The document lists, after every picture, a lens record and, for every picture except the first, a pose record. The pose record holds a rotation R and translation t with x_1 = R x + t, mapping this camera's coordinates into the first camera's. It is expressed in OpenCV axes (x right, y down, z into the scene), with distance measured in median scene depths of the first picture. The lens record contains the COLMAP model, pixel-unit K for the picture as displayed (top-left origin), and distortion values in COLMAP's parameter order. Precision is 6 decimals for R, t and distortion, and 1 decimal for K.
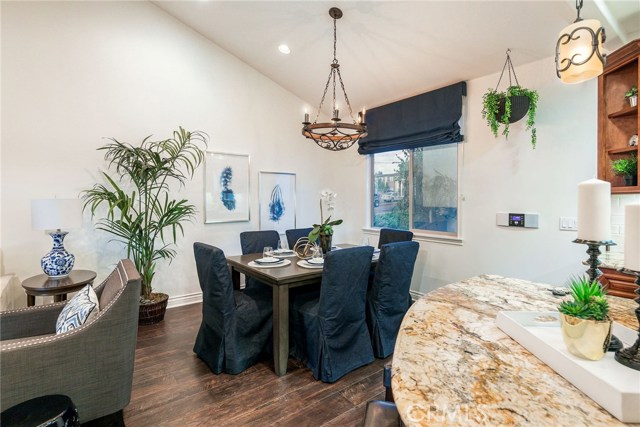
lens RADIAL K [[320.5, 0, 321.2], [0, 320.5, 200.0], [0, 0, 1]] dist [-0.000073, -0.000603]
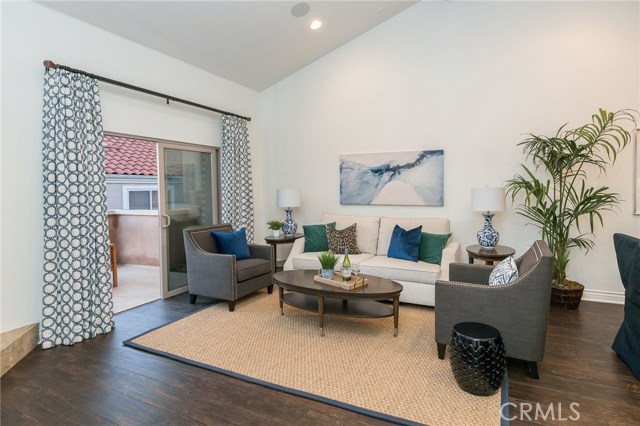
lens RADIAL K [[324.4, 0, 338.3], [0, 324.4, 200.6], [0, 0, 1]] dist [-0.001390, -0.000281]
pose [[0.449034, 0.022913, -0.893221, 0.064758], [0.008946, 0.999506, 0.030137, 0.002837], [0.893470, -0.021524, 0.448607, -0.108240]]
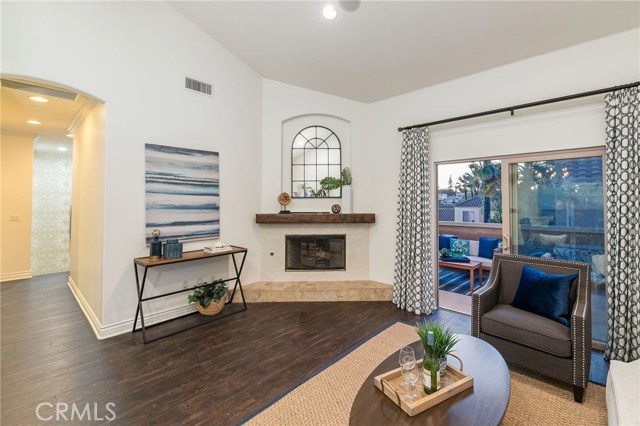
lens RADIAL K [[279.5, 0, 322.0], [0, 279.5, 200.7], [0, 0, 1]] dist [-0.000021, -0.000022]
pose [[-0.989508, -0.006781, -0.144318, -0.548324], [-0.006958, 0.999976, 0.000723, -0.032850], [0.144310, 0.001719, -0.989531, 0.745750]]
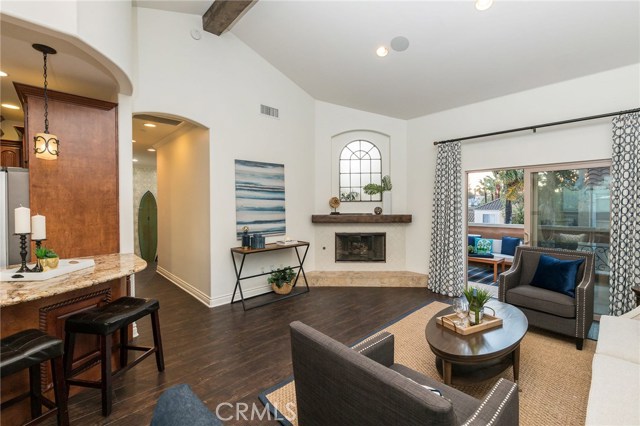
lens RADIAL K [[278.6, 0, 320.0], [0, 278.6, 213.0], [0, 0, 1]] dist [0.000902, -0.000123]
pose [[-0.996344, -0.001579, -0.085421, -0.344078], [-0.004434, 0.999438, 0.033240, -0.031367], [0.085320, 0.033497, -0.995790, 0.978571]]
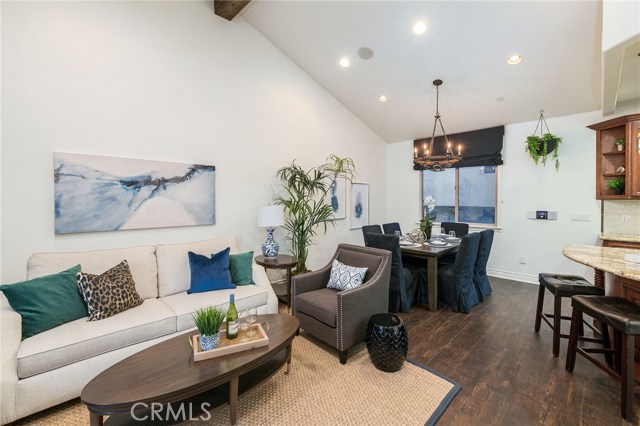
lens RADIAL K [[279.5, 0, 322.0], [0, 279.5, 200.7], [0, 0, 1]] dist [-0.000021, -0.000022]
pose [[0.993729, -0.009453, 0.111418, -0.651410], [0.008932, 0.999947, 0.005173, -0.026768], [-0.111461, -0.004146, 0.993760, -0.274276]]
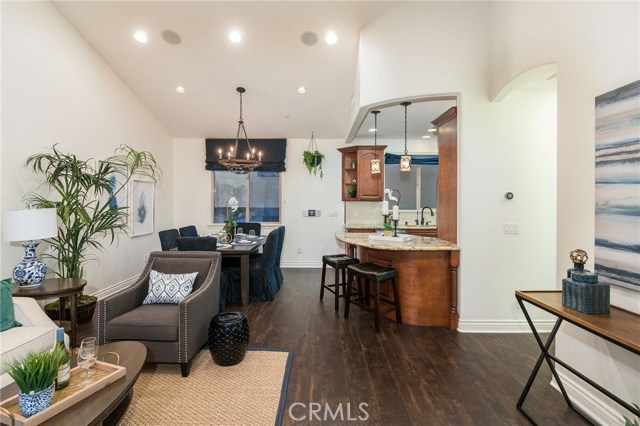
lens RADIAL K [[305.3, 0, 322.3], [0, 305.3, 198.6], [0, 0, 1]] dist [-0.000833, -0.000219]
pose [[0.622952, -0.001197, 0.782259, -0.896109], [0.003642, 0.999992, -0.001370, -0.027976], [-0.782252, 0.003702, 0.622952, -0.281253]]
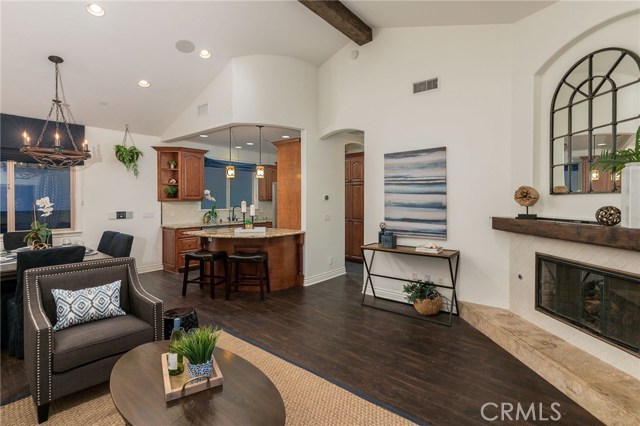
lens RADIAL K [[299.1, 0, 335.1], [0, 299.1, 203.4], [0, 0, 1]] dist [0.004003, 0.000301]
pose [[-0.218902, -0.017568, 0.975589, -1.340942], [0.001745, 0.999829, 0.018396, -0.034659], [-0.975745, 0.005729, -0.218834, 0.184829]]
